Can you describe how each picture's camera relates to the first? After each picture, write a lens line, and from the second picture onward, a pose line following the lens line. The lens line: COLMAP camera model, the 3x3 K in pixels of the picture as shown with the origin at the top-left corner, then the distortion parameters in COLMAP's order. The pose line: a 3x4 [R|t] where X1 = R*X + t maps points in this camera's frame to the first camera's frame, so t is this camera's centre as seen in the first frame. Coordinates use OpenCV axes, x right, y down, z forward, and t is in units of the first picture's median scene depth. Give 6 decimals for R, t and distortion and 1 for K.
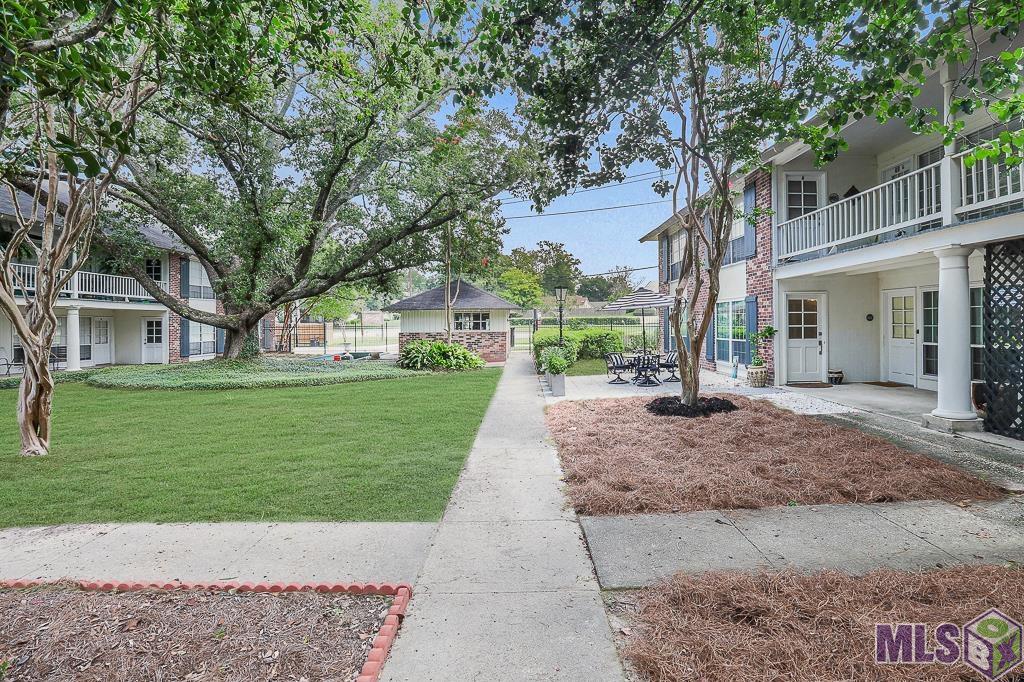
lens RADIAL K [[487.2, 0, 513.8], [0, 487.2, 323.7], [0, 0, 1]] dist [0.000718, 0.000066]
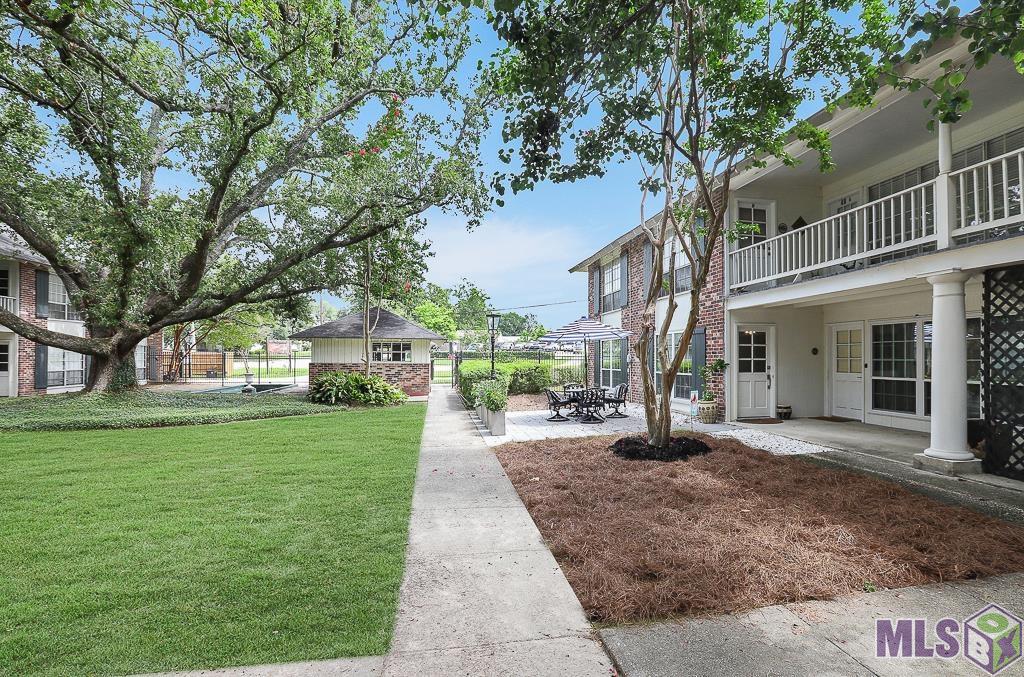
lens RADIAL K [[479.8, 0, 503.6], [0, 479.8, 364.5], [0, 0, 1]] dist [-0.030428, 0.013895]
pose [[0.987503, 0.011268, 0.157199, -0.037864], [-0.013501, 0.999822, 0.013142, 0.008764], [-0.157023, -0.015100, 0.987479, 0.140555]]
